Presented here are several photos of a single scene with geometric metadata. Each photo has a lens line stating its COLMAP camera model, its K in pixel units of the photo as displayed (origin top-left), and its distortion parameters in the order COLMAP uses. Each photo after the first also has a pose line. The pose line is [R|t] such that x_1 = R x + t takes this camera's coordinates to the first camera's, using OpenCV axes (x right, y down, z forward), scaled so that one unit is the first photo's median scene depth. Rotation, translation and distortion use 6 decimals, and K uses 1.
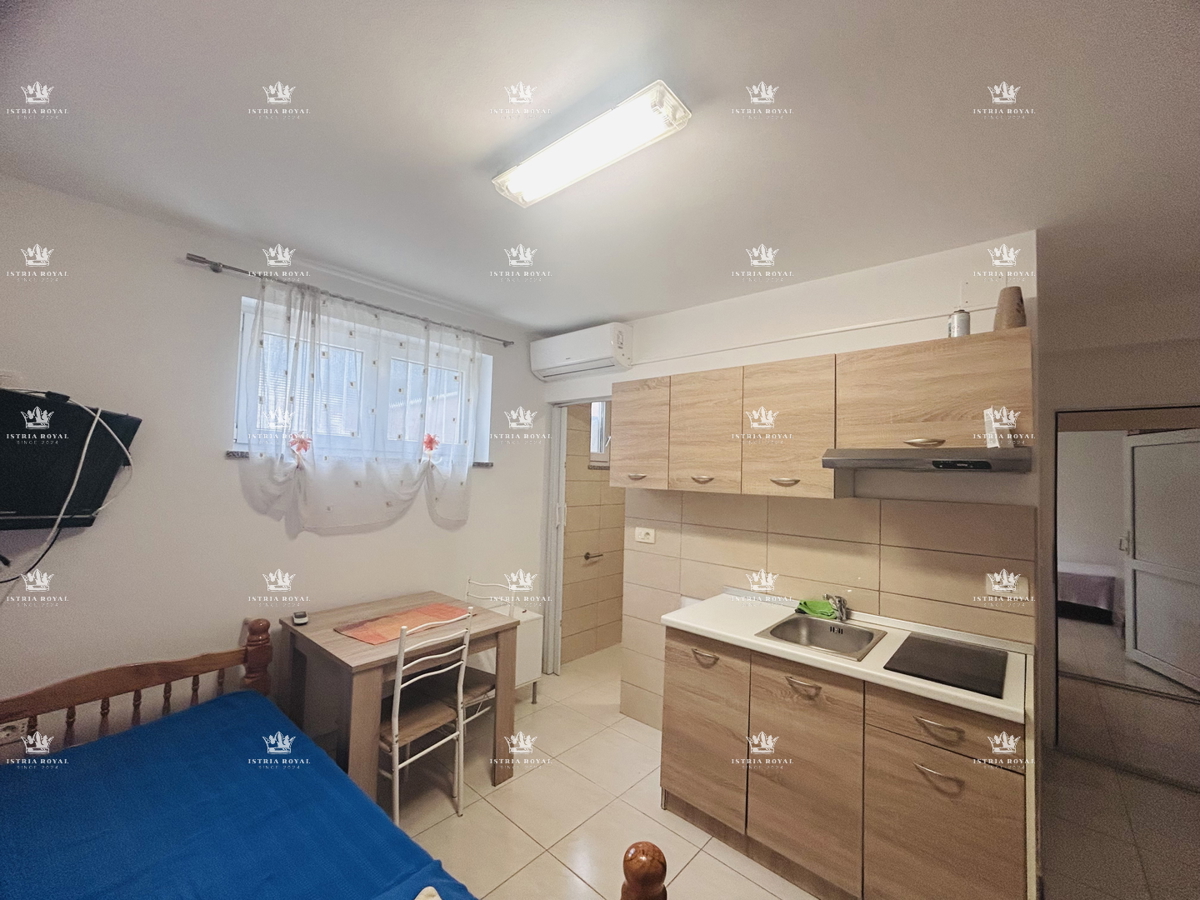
lens RADIAL K [[484.2, 0, 599.8], [0, 484.2, 452.3], [0, 0, 1]] dist [-0.000893, 0.000680]
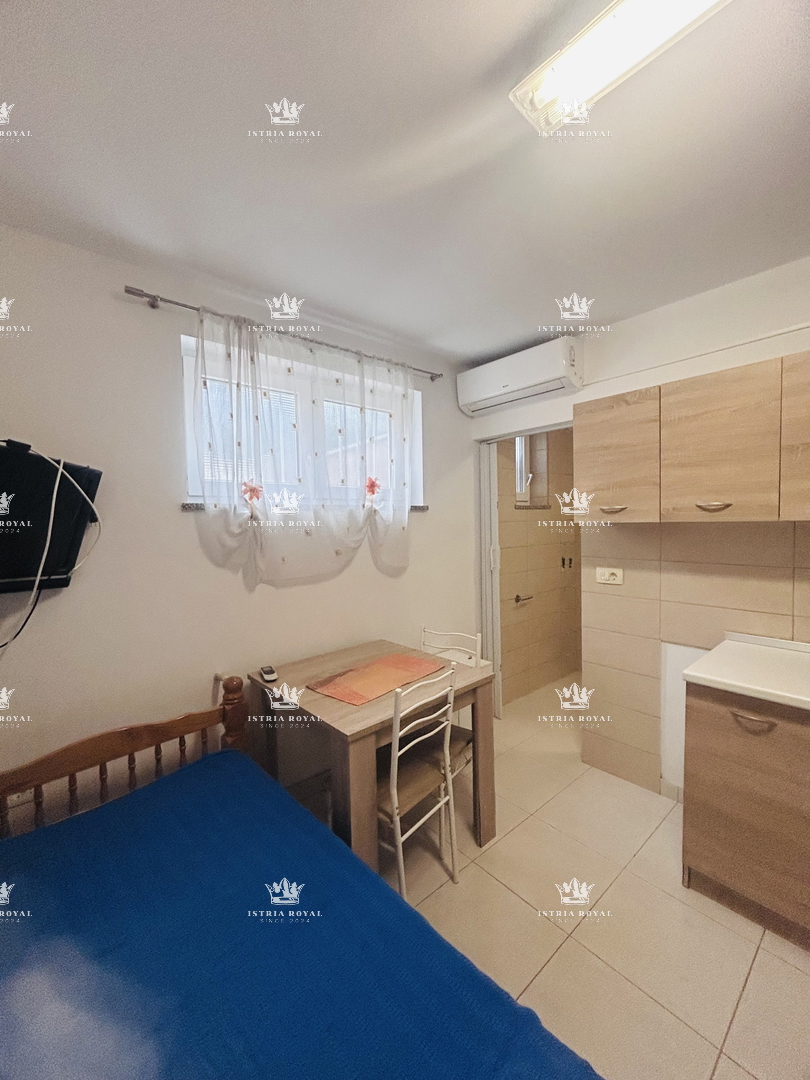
lens RADIAL K [[438.8, 0, 404.0], [0, 438.8, 539.0], [0, 0, 1]] dist [-0.001847, 0.000026]
pose [[0.989606, -0.045797, -0.136317, -0.226528], [0.056874, 0.995290, 0.078507, 0.023605], [0.132080, -0.085443, 0.987550, 0.201786]]
